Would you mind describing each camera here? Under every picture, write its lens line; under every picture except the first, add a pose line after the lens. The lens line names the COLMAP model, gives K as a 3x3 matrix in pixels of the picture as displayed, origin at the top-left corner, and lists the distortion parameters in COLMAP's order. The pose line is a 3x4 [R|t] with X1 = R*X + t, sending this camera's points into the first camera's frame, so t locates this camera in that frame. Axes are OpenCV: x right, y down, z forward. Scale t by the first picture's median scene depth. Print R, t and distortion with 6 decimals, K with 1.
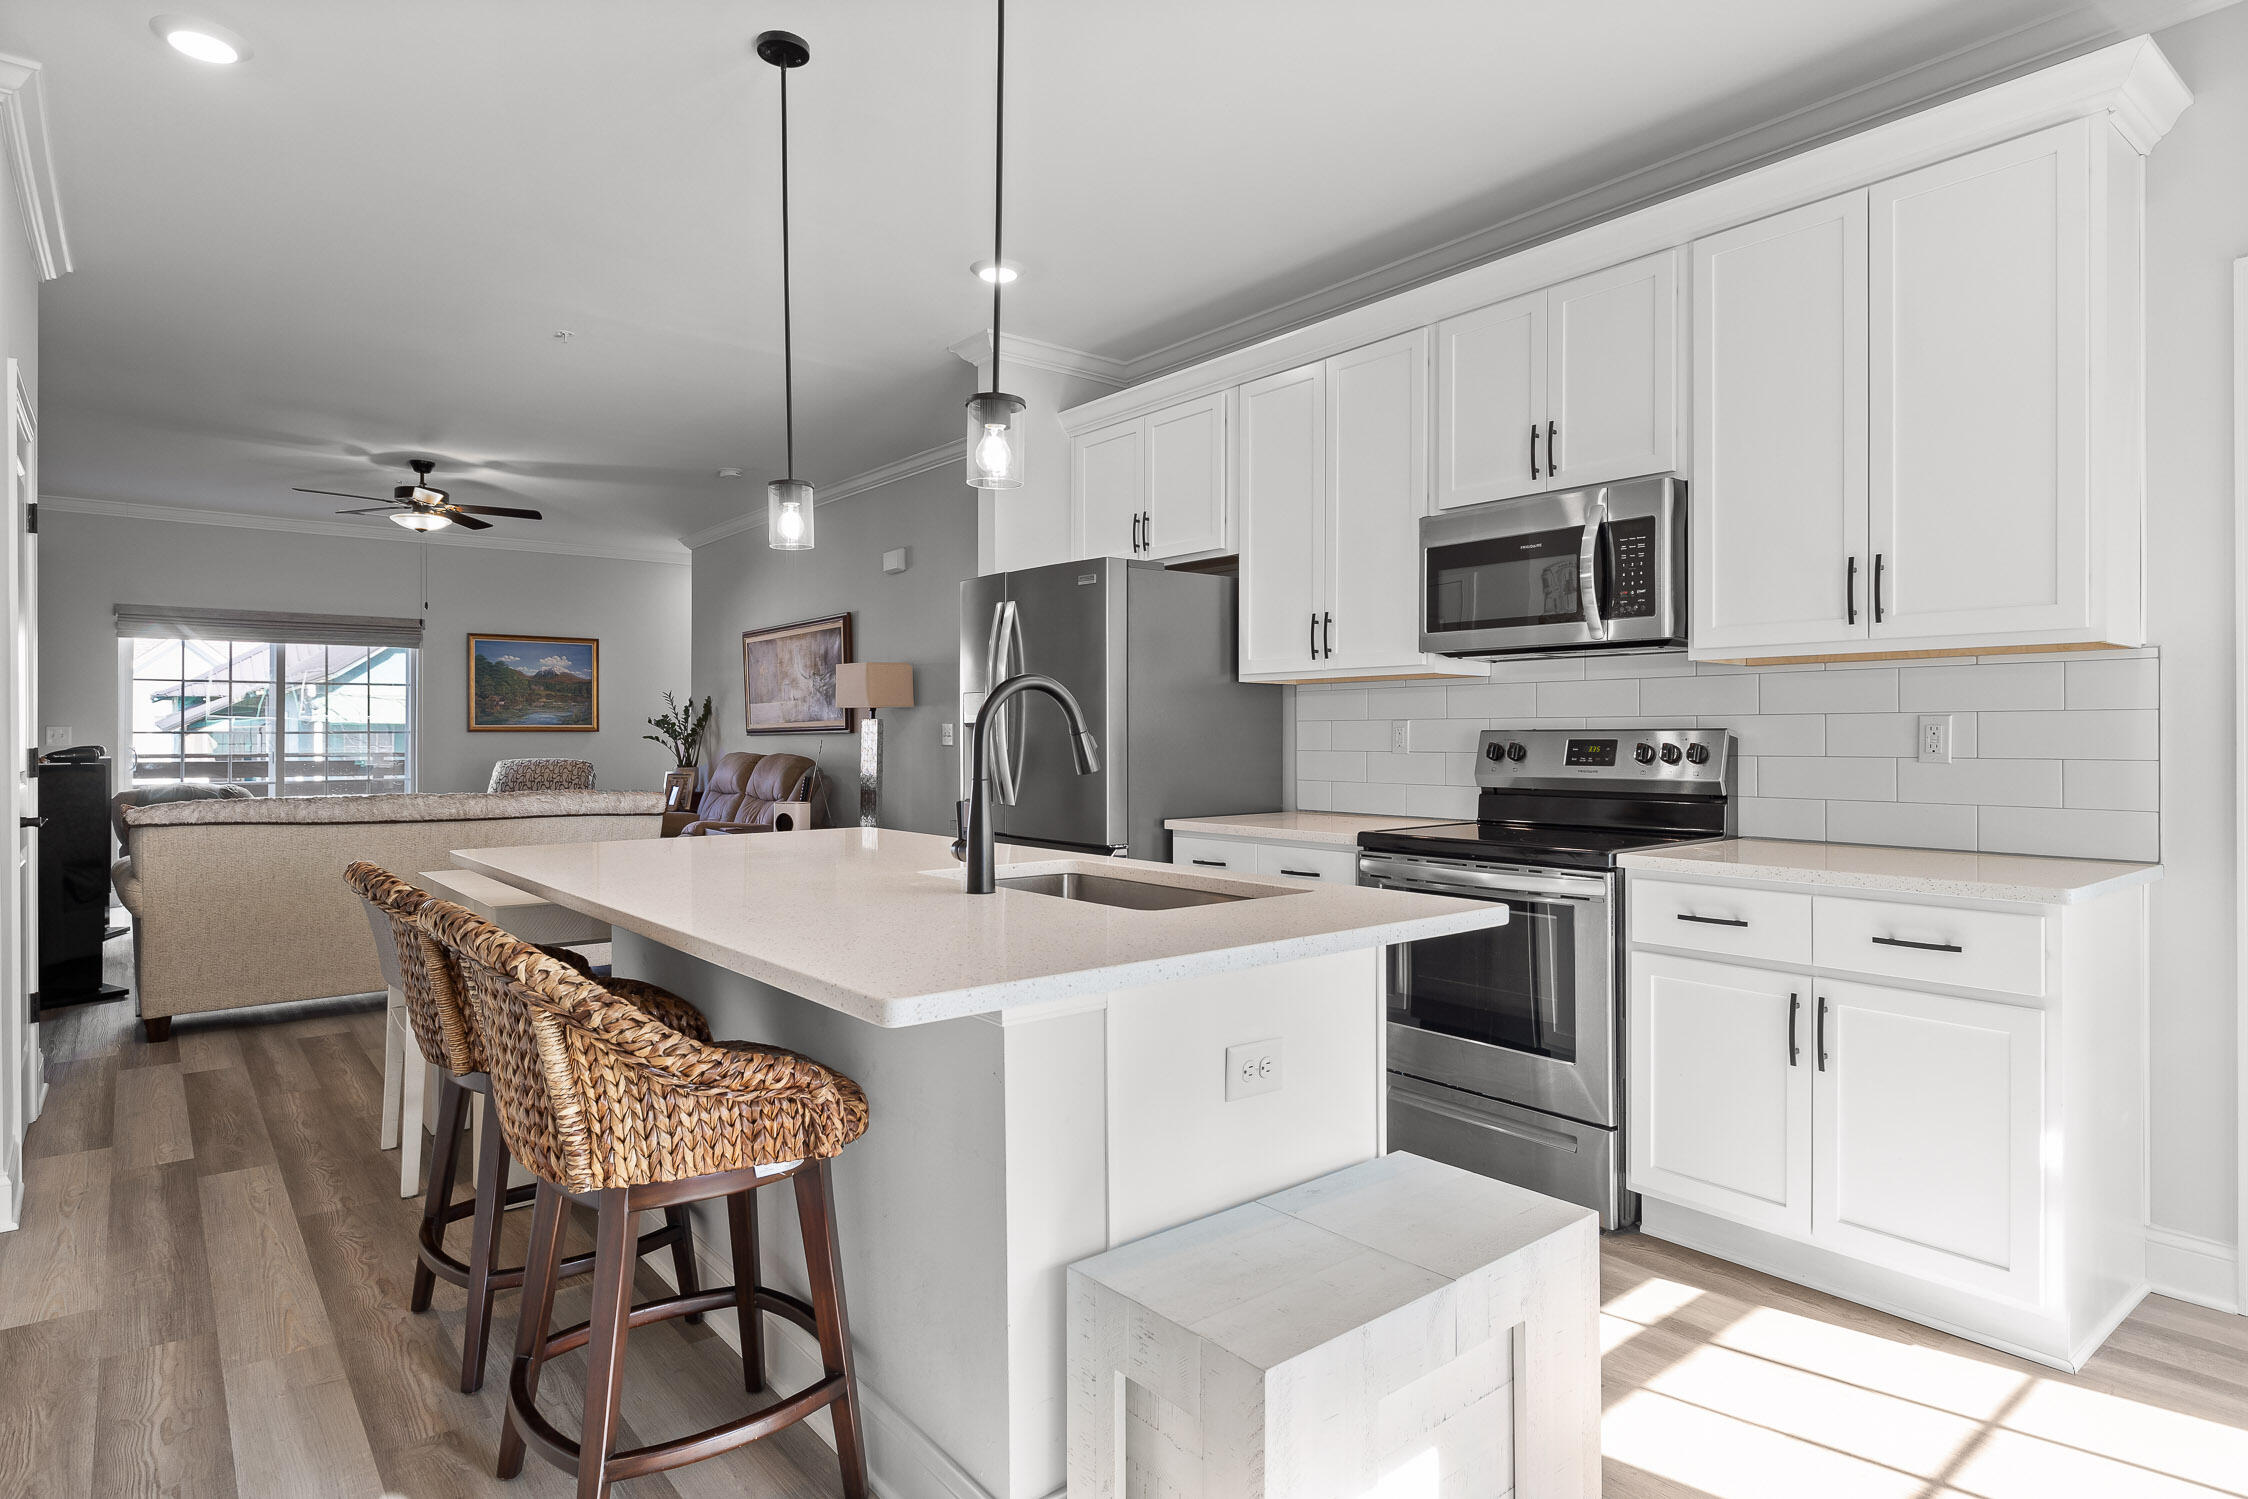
lens RADIAL K [[1226.5, 0, 1114.8], [0, 1226.5, 736.2], [0, 0, 1]] dist [-0.002045, -0.000694]
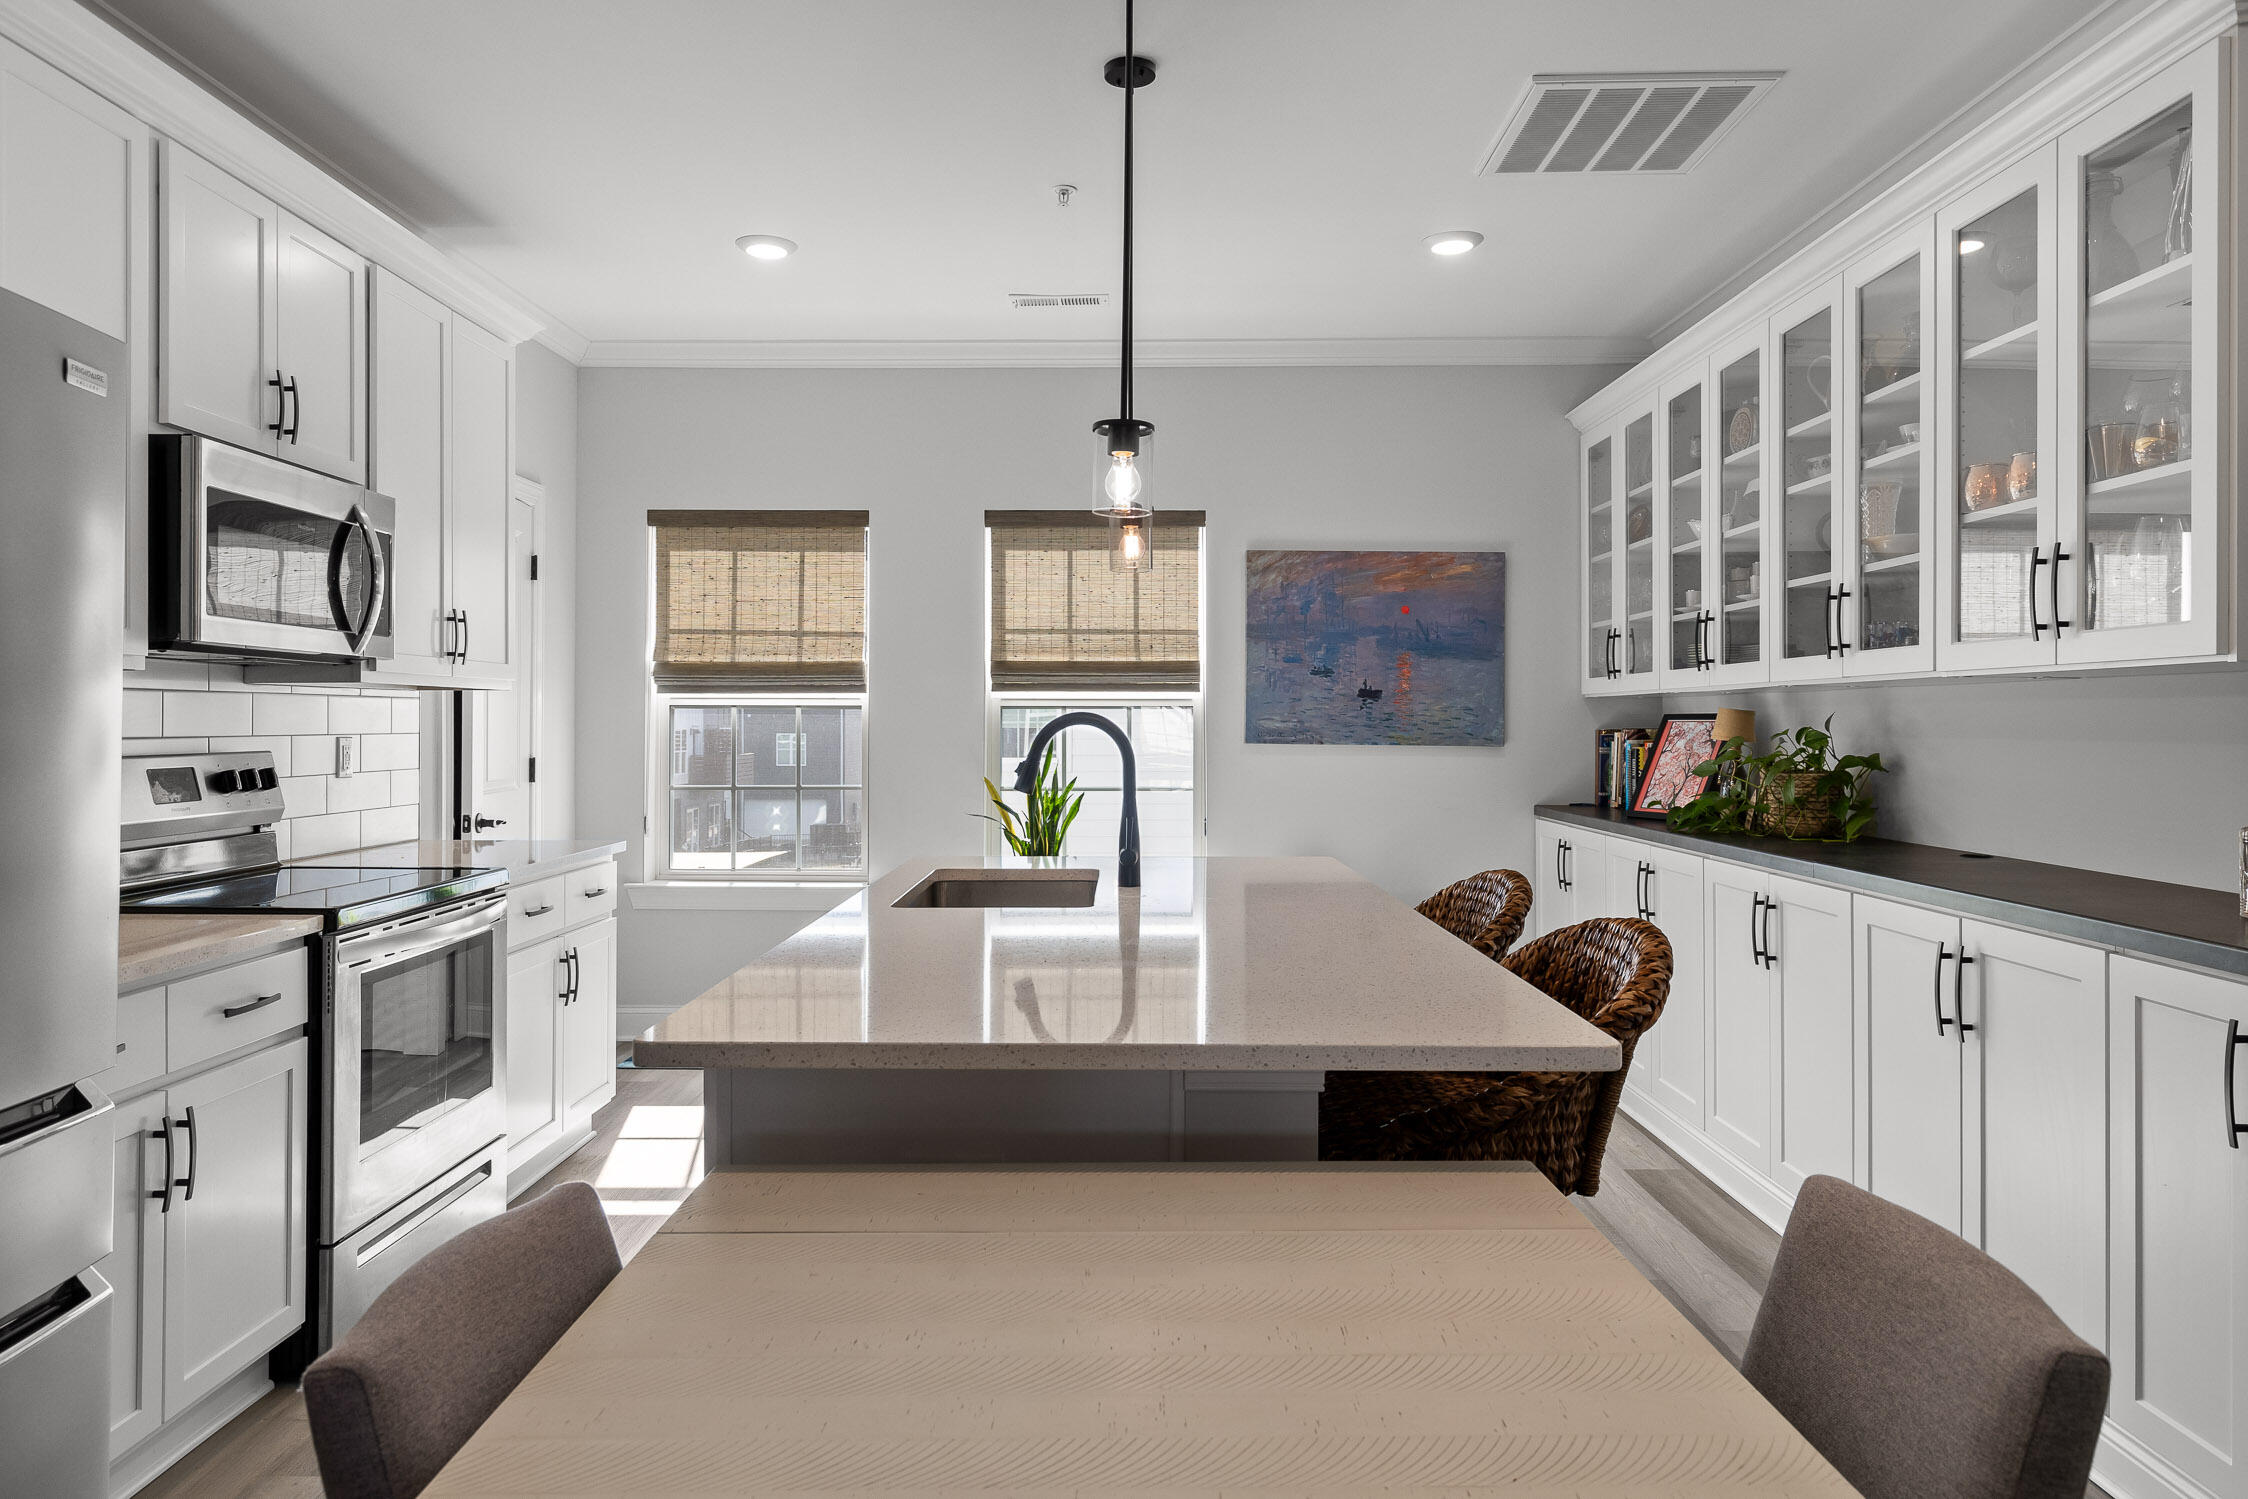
lens RADIAL K [[1403.5, 0, 1126.1], [0, 1403.5, 715.9], [0, 0, 1]] dist [0.003879, -0.001289]
pose [[-0.781822, 0.003701, 0.623491, -0.228626], [0.000389, 0.999985, -0.005448, -0.009257], [-0.623502, -0.004017, -0.781812, 0.482186]]
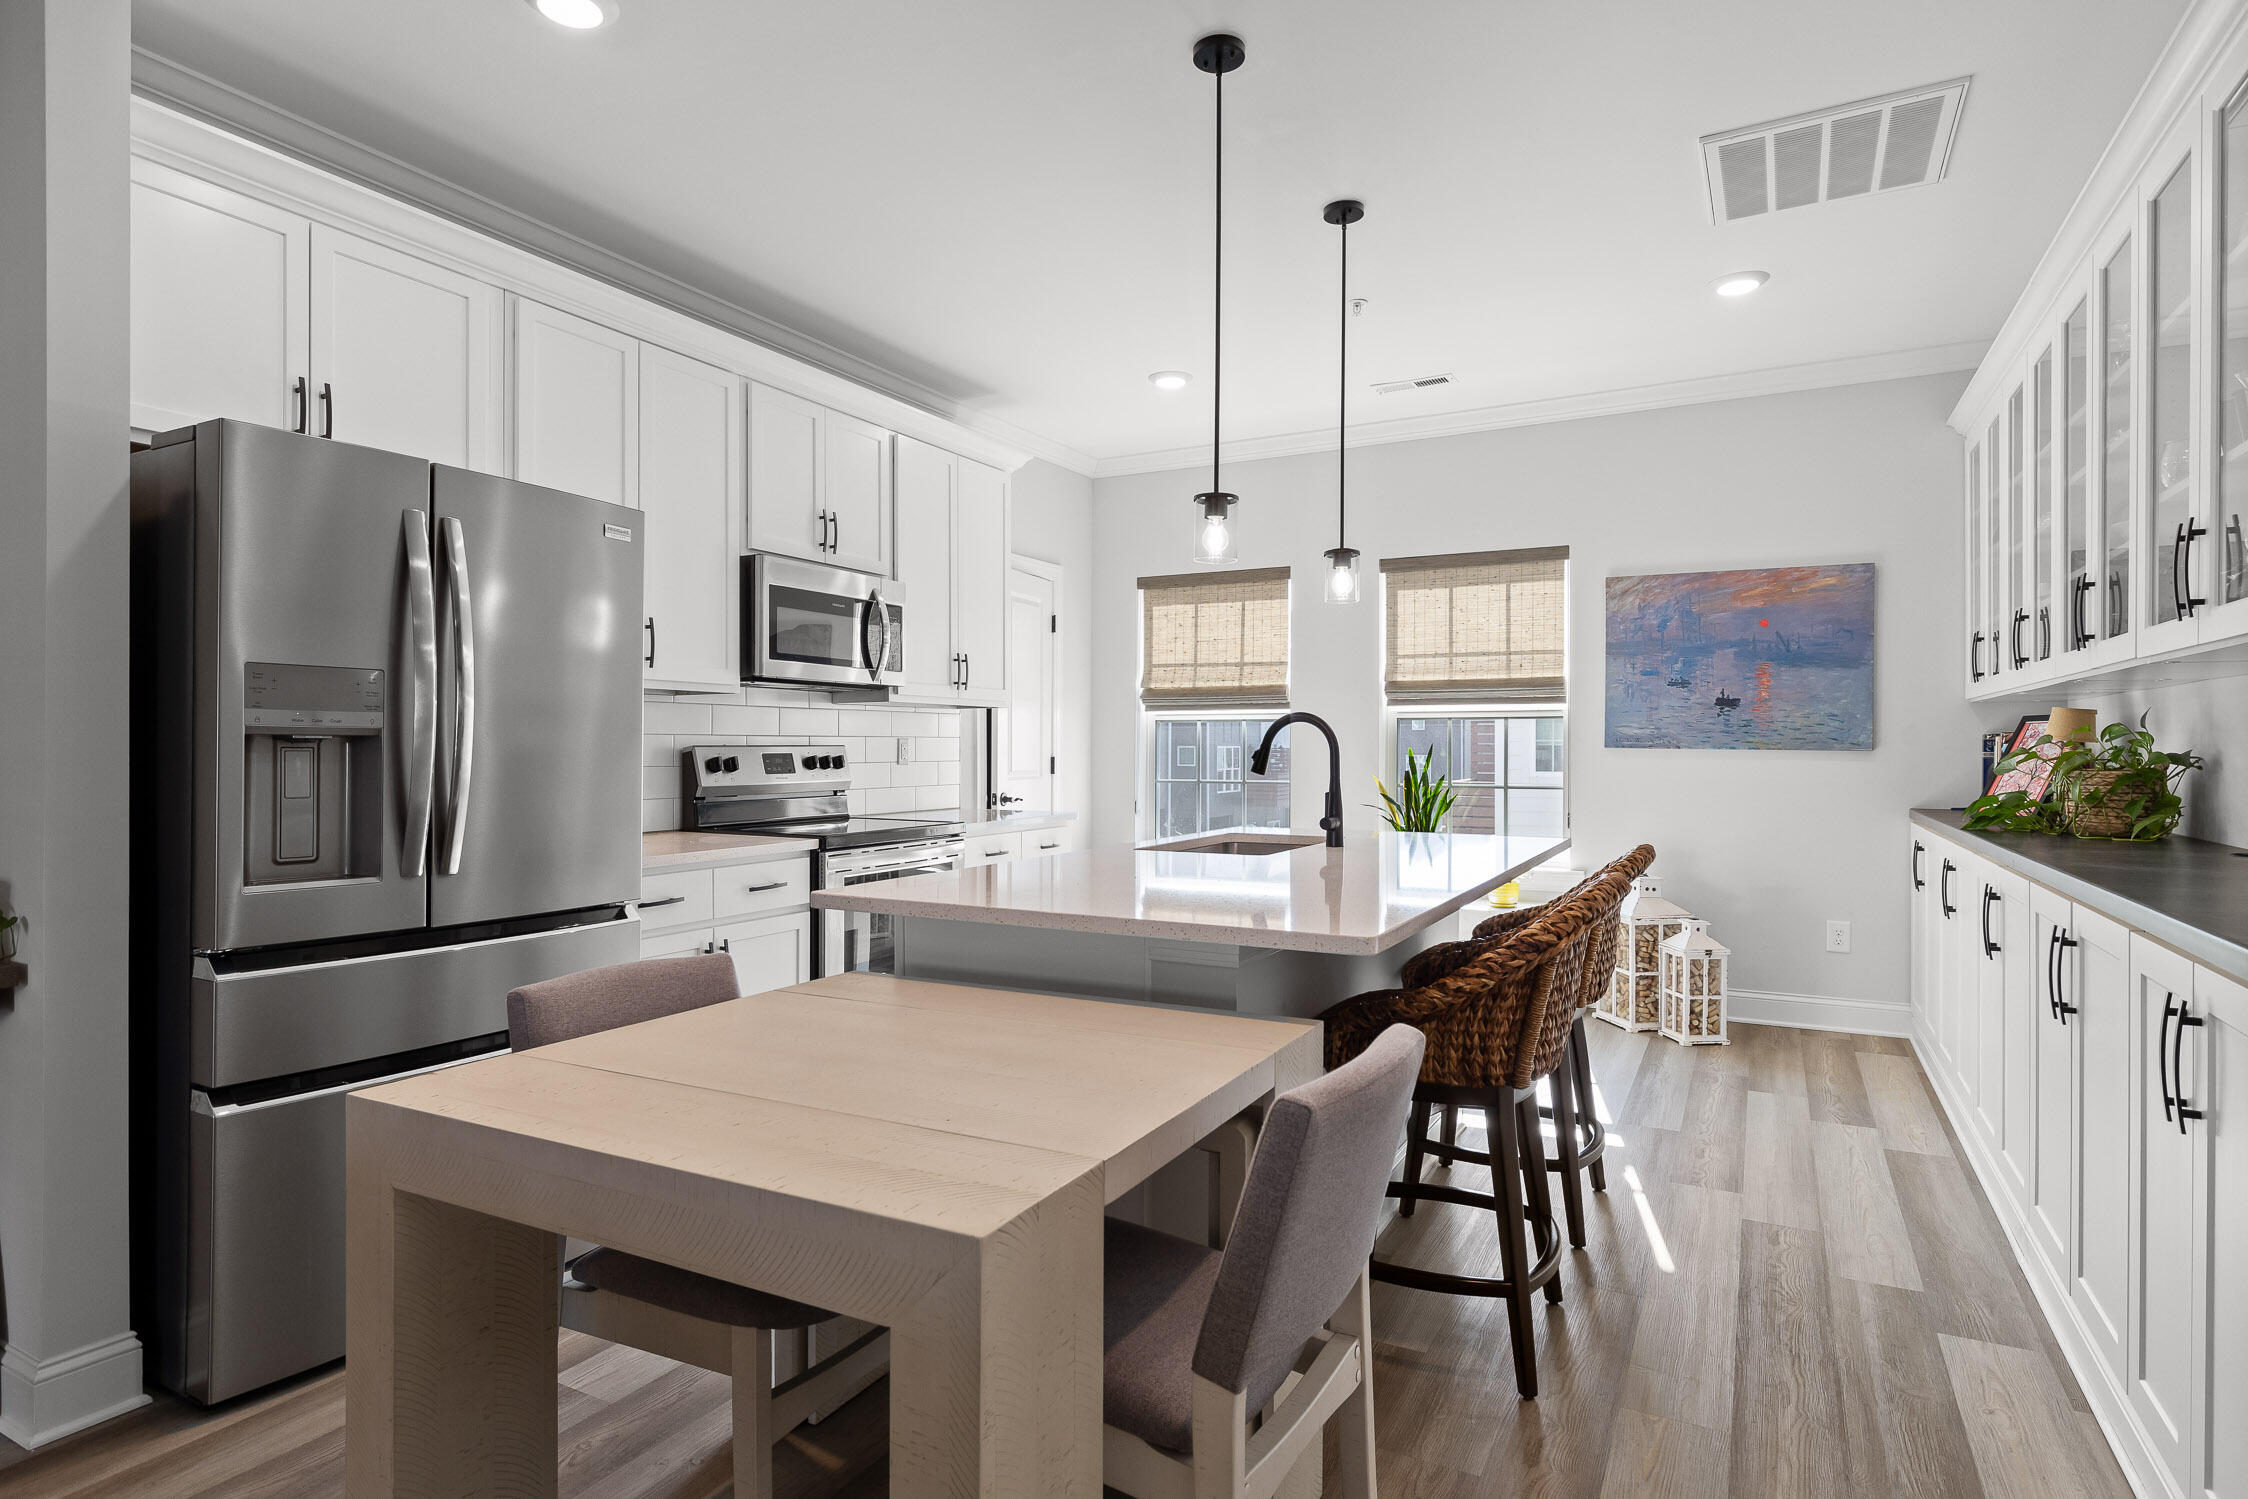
lens RADIAL K [[1187.4, 0, 1124.0], [0, 1187.4, 749.5], [0, 0, 1]] dist [0.002578, -0.000800]
pose [[-0.397595, -0.001239, 0.917560, -0.328337], [0.000353, 0.999999, 0.001504, -0.001125], [-0.917561, 0.000922, -0.397594, 0.425774]]
